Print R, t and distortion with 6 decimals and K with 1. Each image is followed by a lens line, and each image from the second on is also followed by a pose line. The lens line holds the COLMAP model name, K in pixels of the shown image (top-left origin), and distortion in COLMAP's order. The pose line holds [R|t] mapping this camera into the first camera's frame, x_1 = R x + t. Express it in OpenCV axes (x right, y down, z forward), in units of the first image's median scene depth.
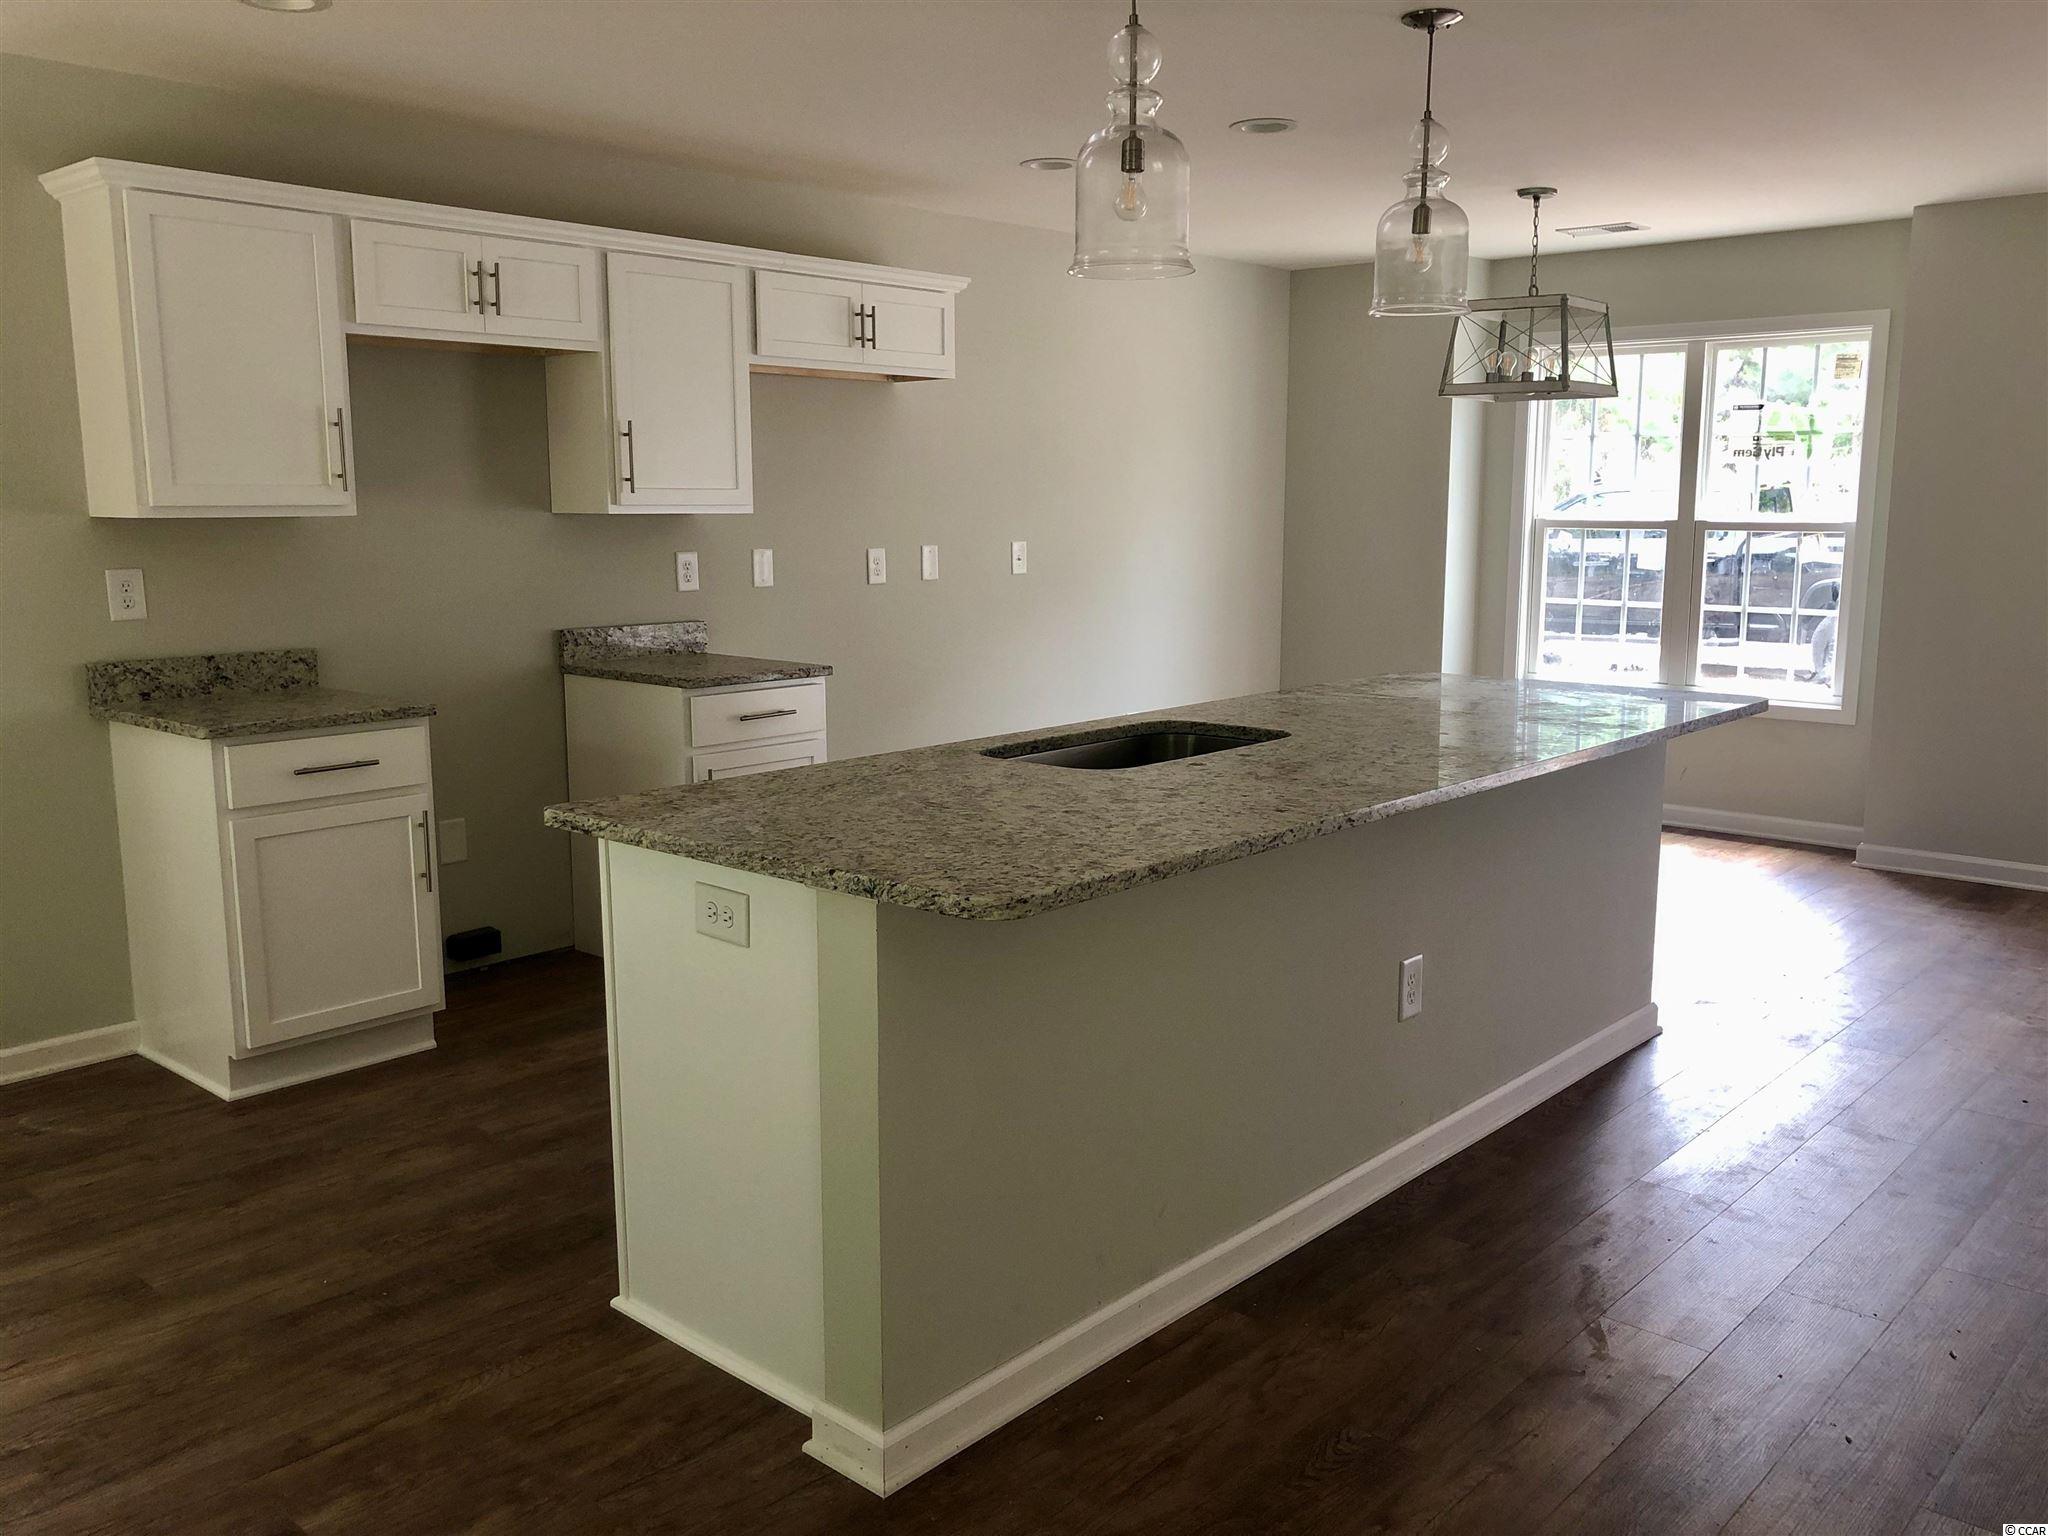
lens RADIAL K [[1695.5, 0, 1021.9], [0, 1695.5, 765.9], [0, 0, 1]] dist [0.025336, -0.021603]
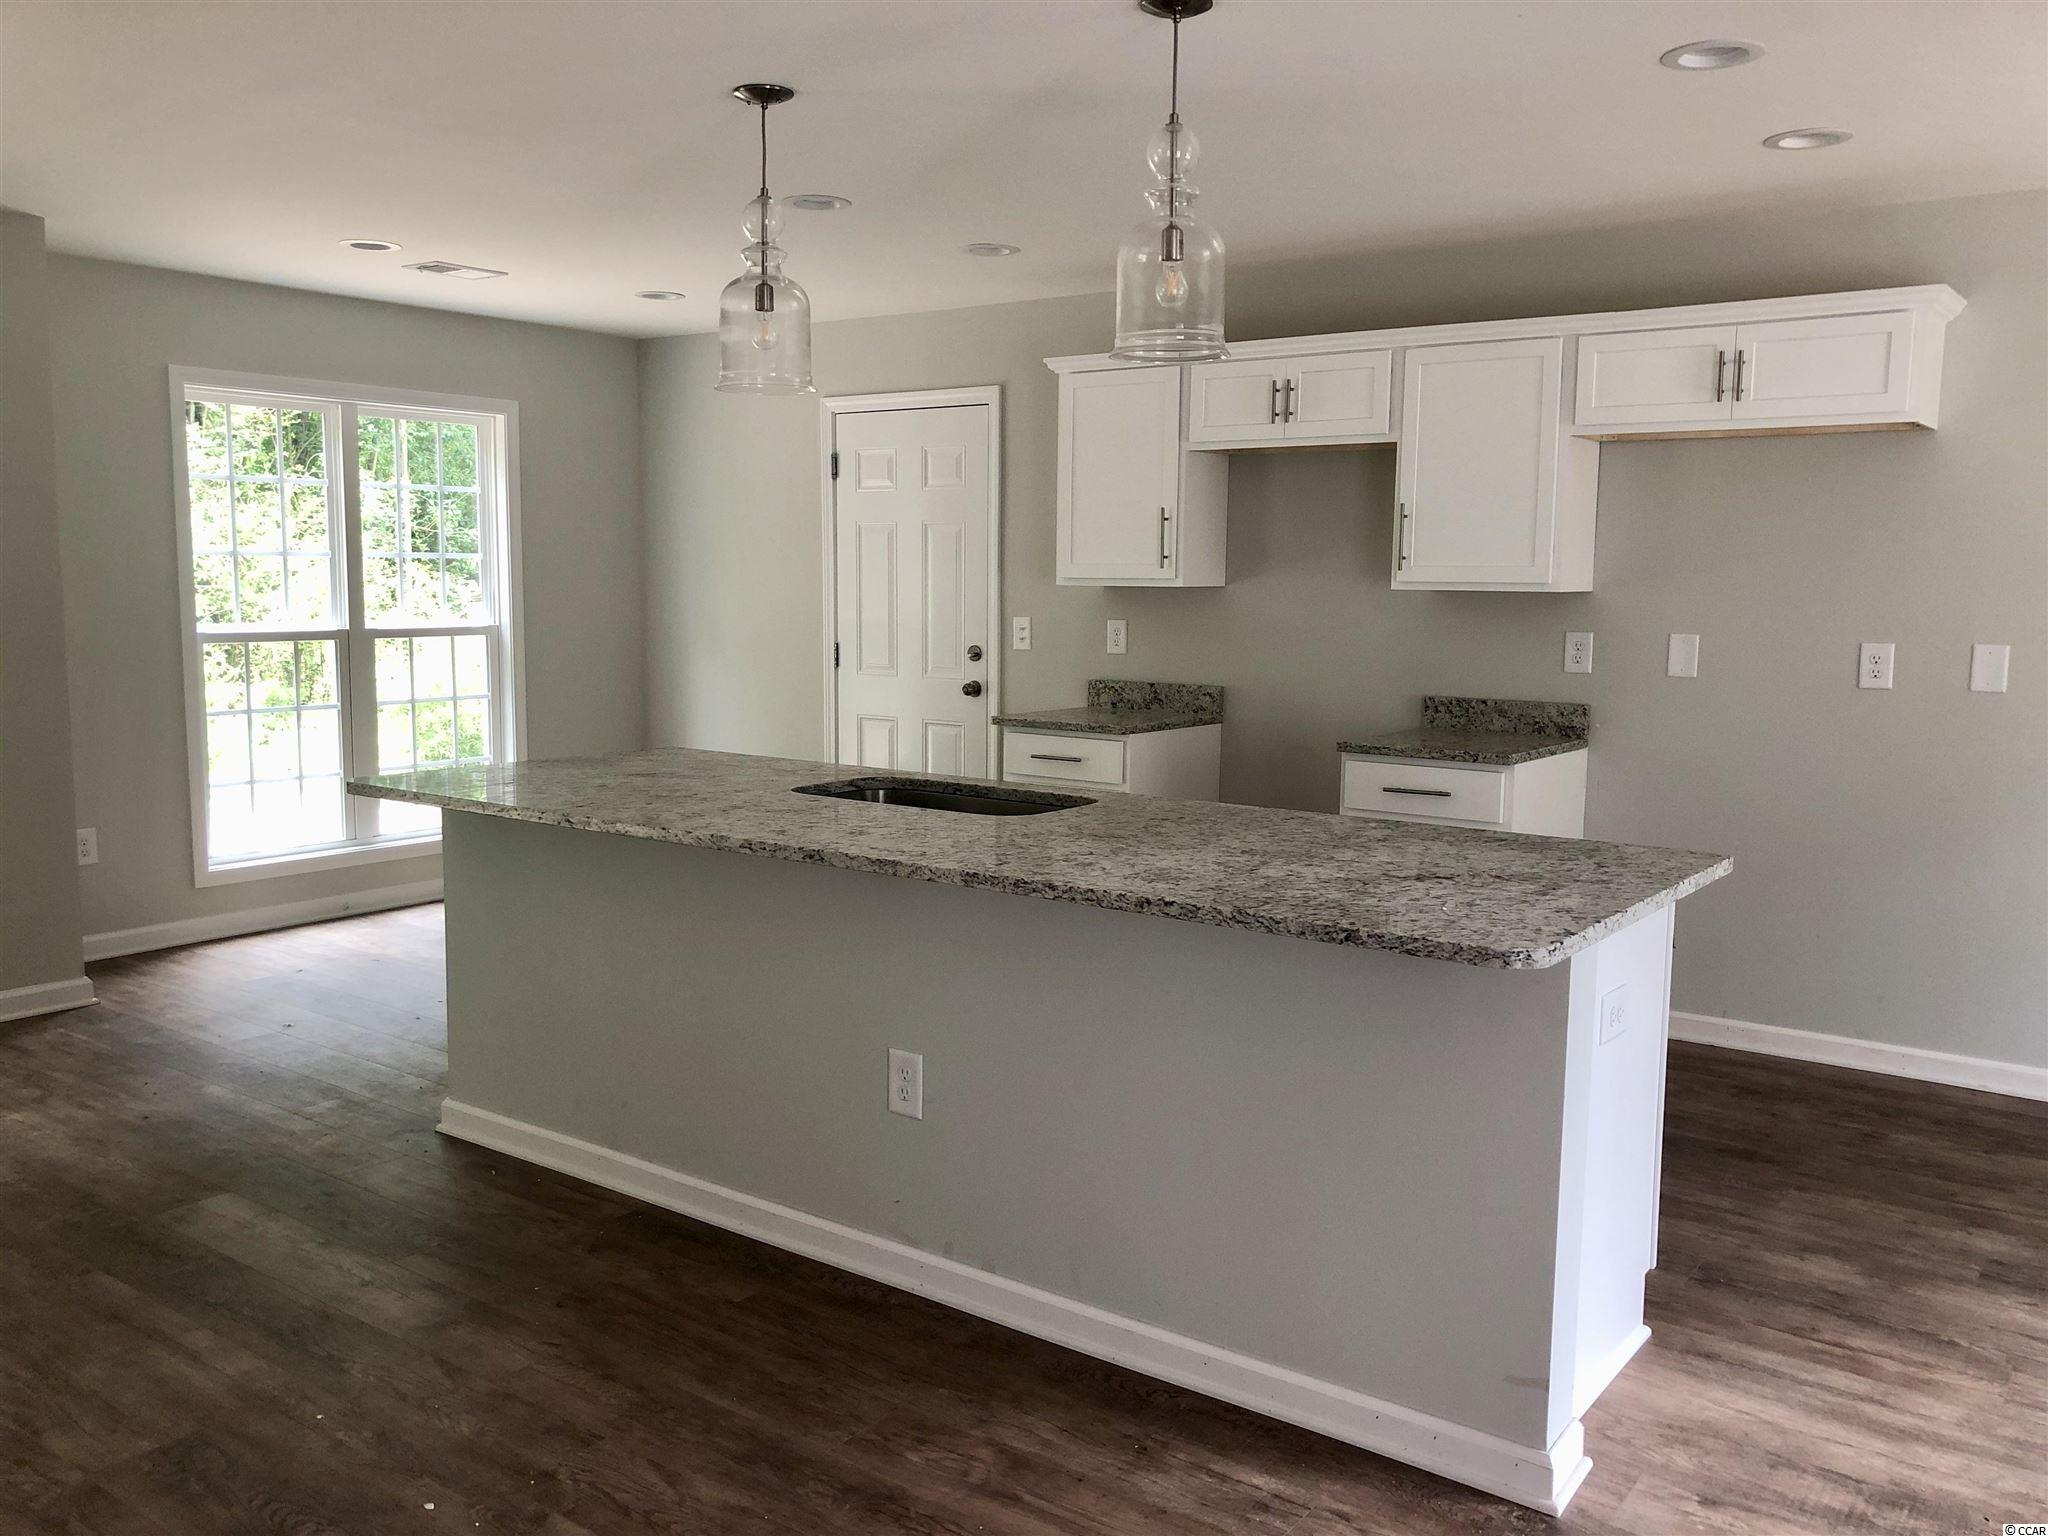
lens RADIAL K [[1695.5, 0, 1011.6], [0, 1695.5, 780.1], [0, 0, 1]] dist [0.025336, -0.021603]
pose [[0.080851, 0.124828, -0.988879, 0.900616], [-0.164796, 0.980146, 0.110252, -0.118380], [0.983008, 0.154050, 0.099817, 0.732149]]
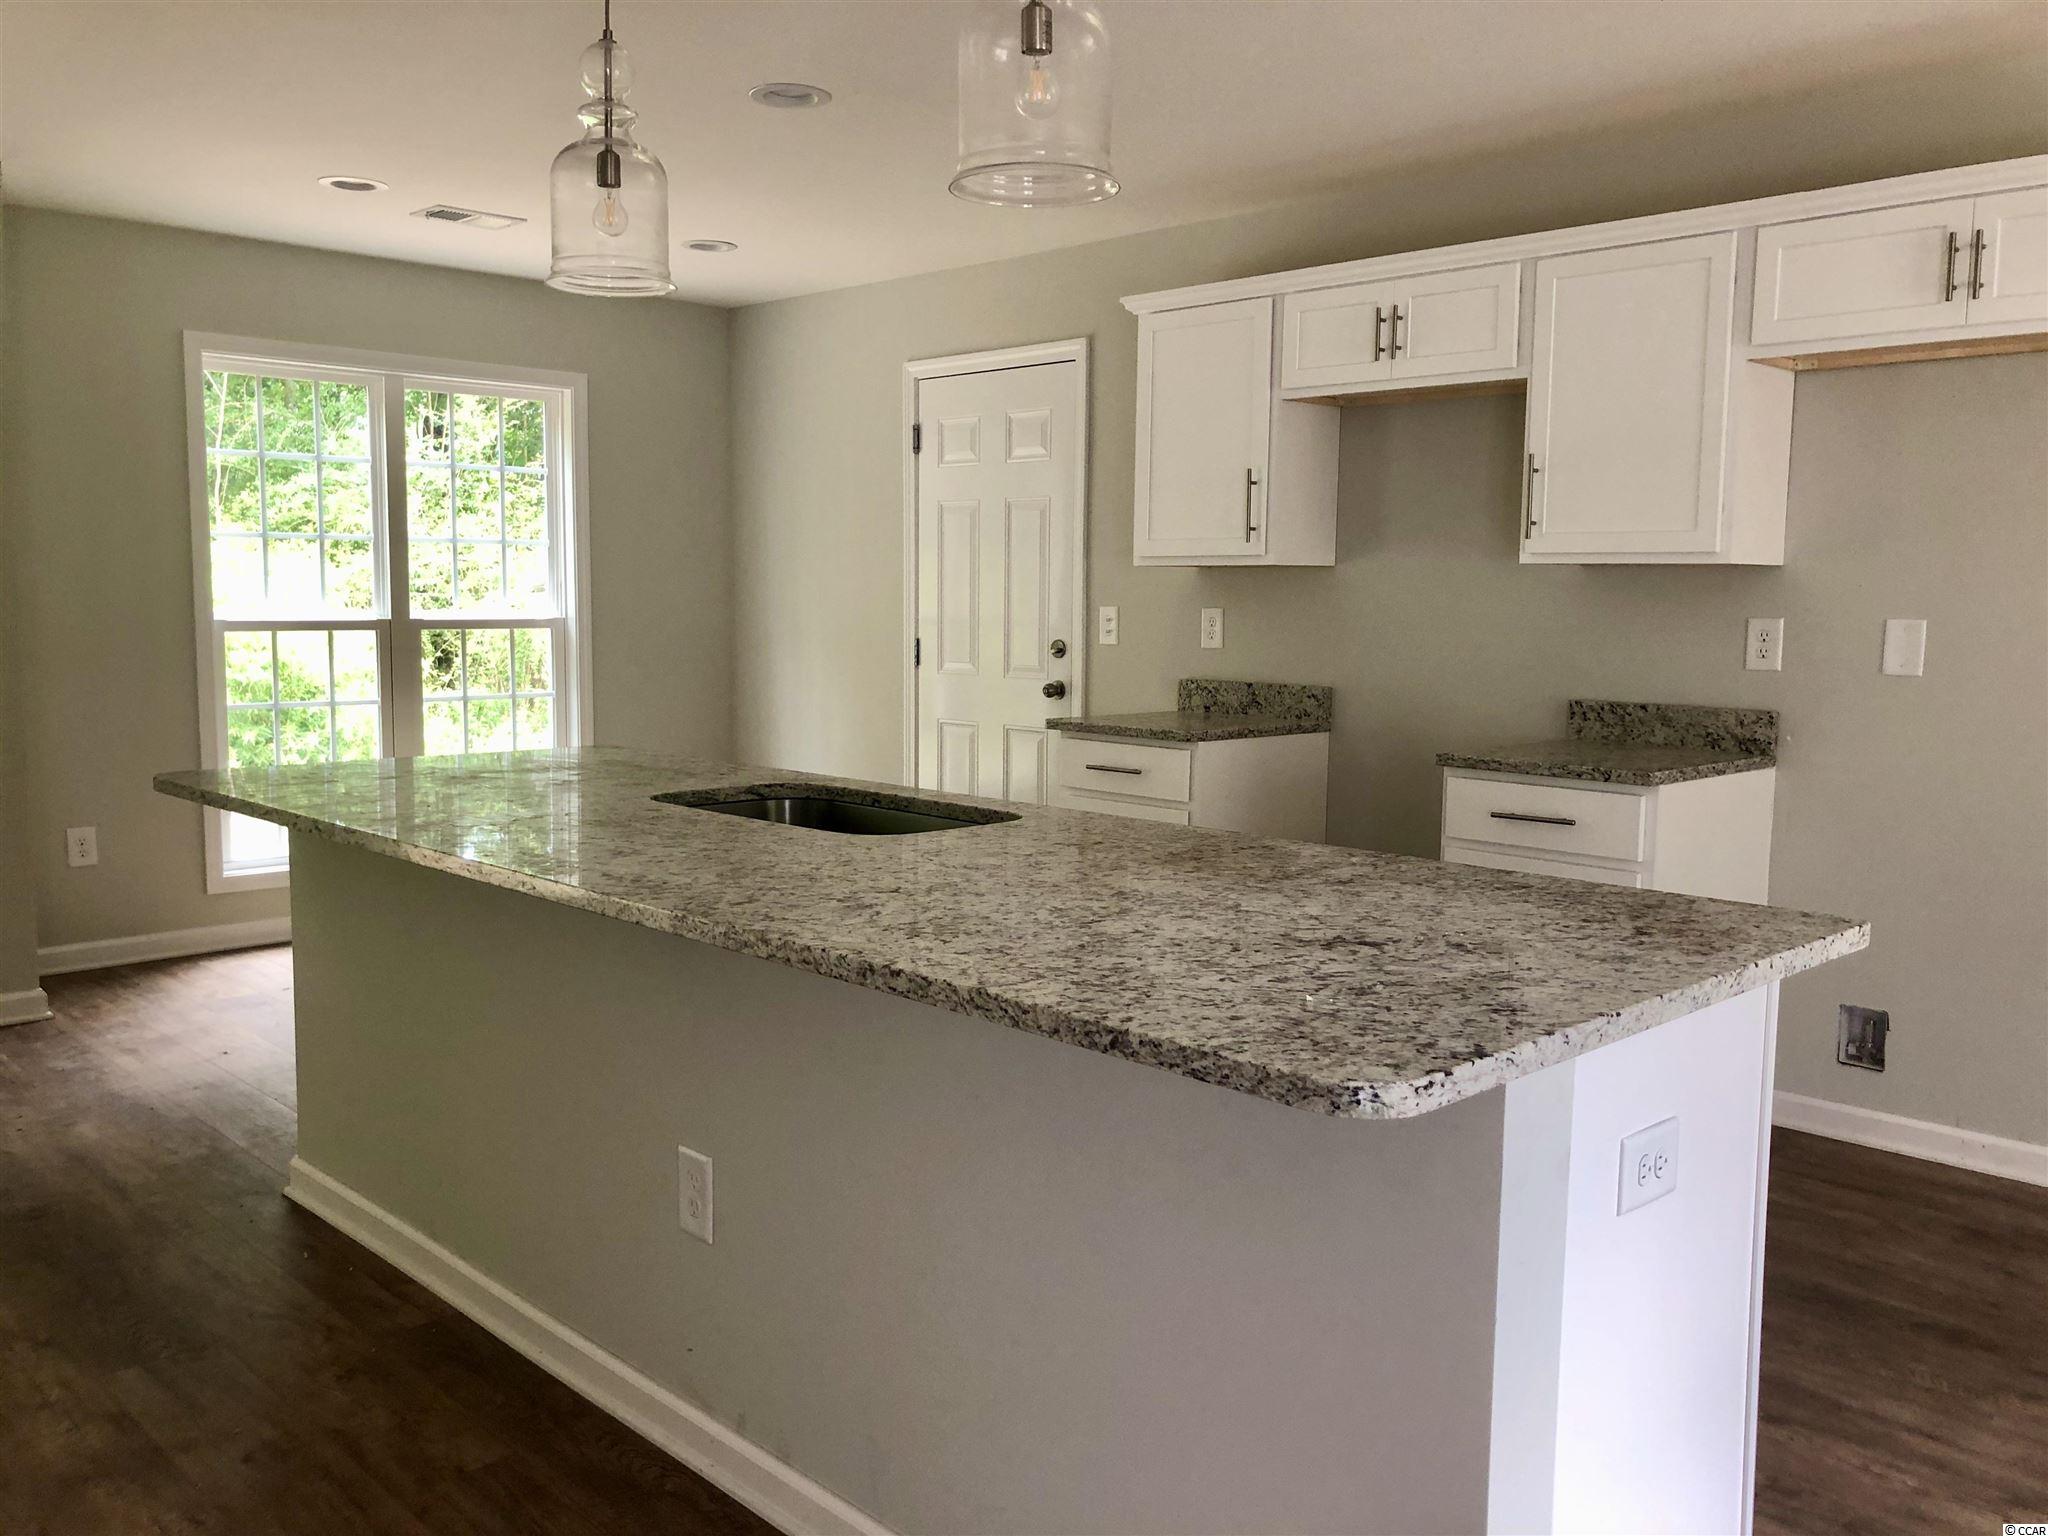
lens RADIAL K [[1695.5, 0, 1014.3], [0, 1695.5, 775.7], [0, 0, 1]] dist [0.025336, -0.021603]
pose [[-0.079717, 0.110153, -0.990713, 0.702459], [-0.165266, 0.978660, 0.122111, -0.115445], [0.983022, 0.173465, -0.059812, 0.892211]]
